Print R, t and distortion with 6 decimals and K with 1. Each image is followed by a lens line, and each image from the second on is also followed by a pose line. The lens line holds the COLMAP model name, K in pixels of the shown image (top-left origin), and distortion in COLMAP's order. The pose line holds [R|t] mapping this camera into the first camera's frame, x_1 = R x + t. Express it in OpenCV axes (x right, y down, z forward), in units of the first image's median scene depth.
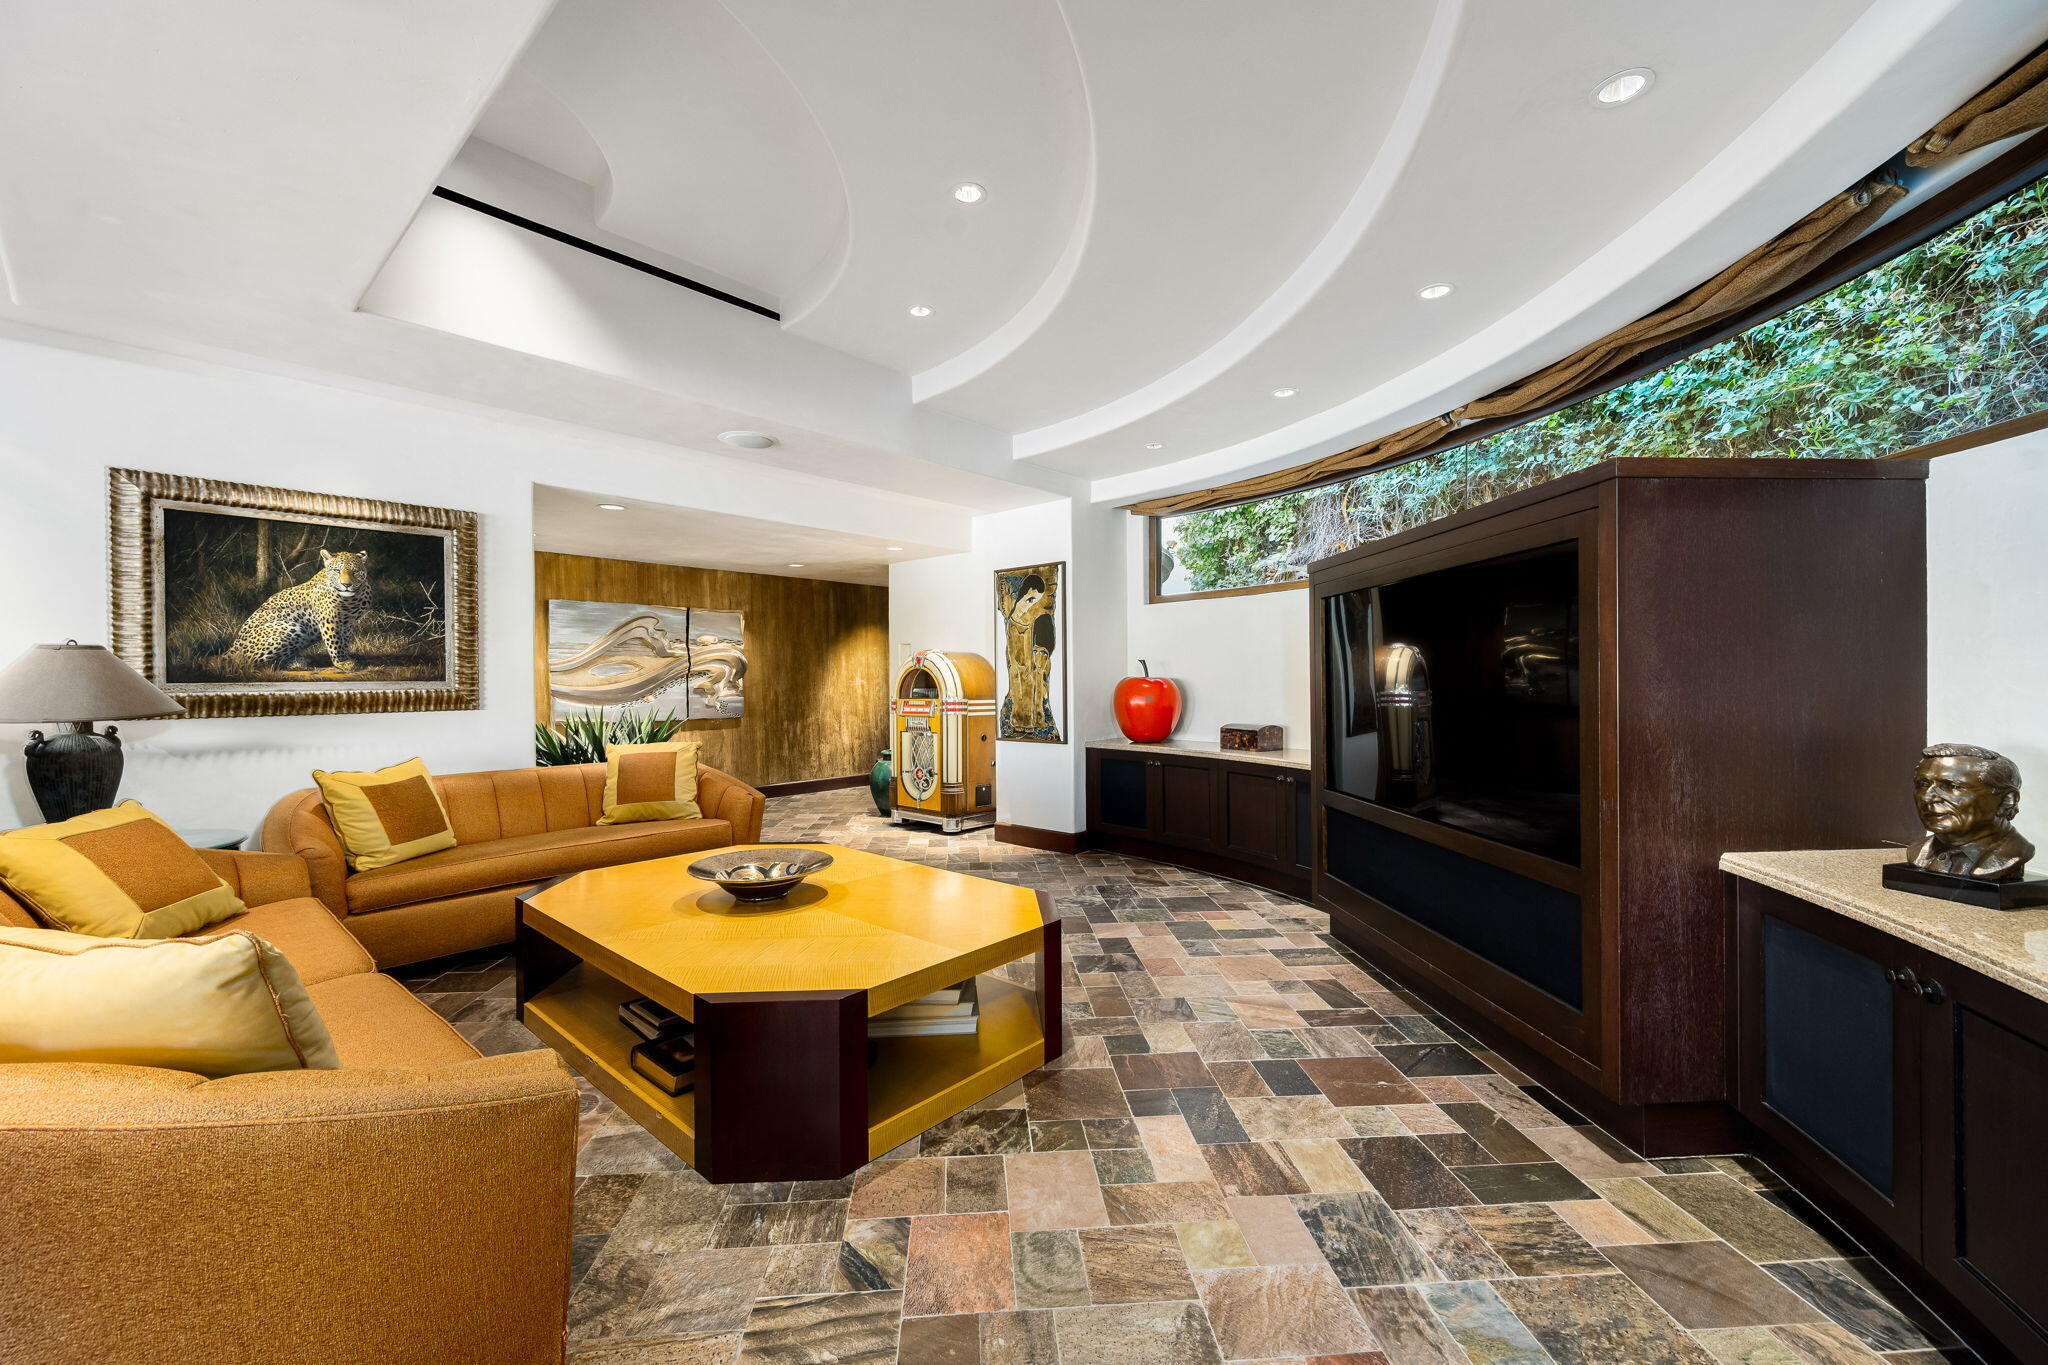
lens RADIAL K [[818.3, 0, 1033.0], [0, 818.3, 683.5], [0, 0, 1]] dist [-0.001214, 0.000111]
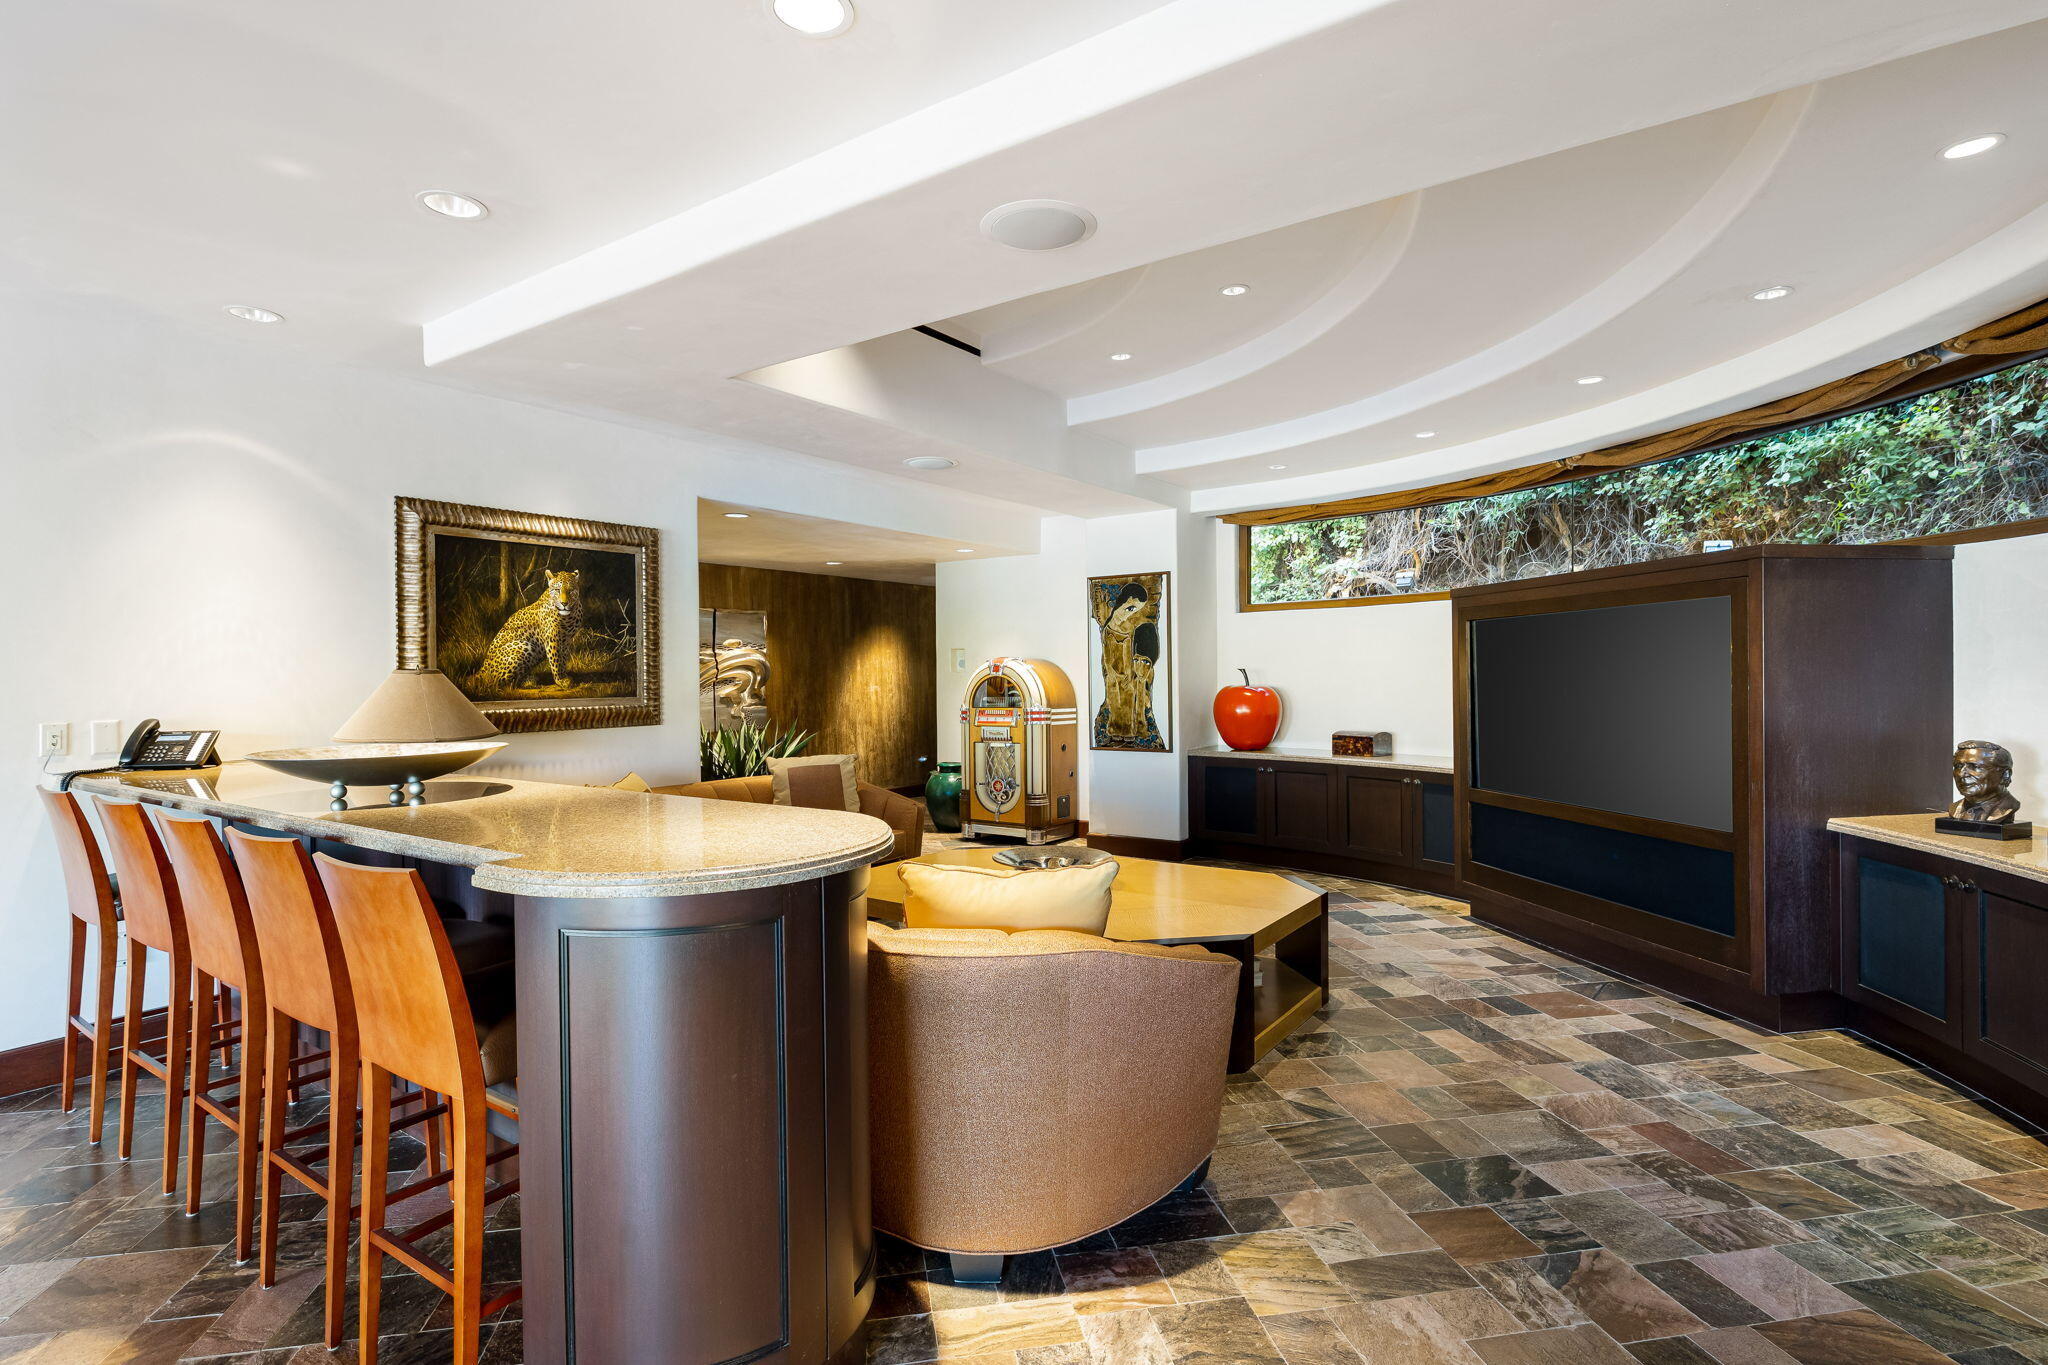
lens RADIAL K [[1024.9, 0, 1024.0], [0, 1024.9, 682.5], [0, 0, 1]] dist [-0.000698, -0.000131]
pose [[0.992567, -0.004452, 0.121617, -0.429344], [0.004208, 0.999989, 0.002262, -0.023171], [-0.121626, -0.001733, 0.992575, -0.339378]]
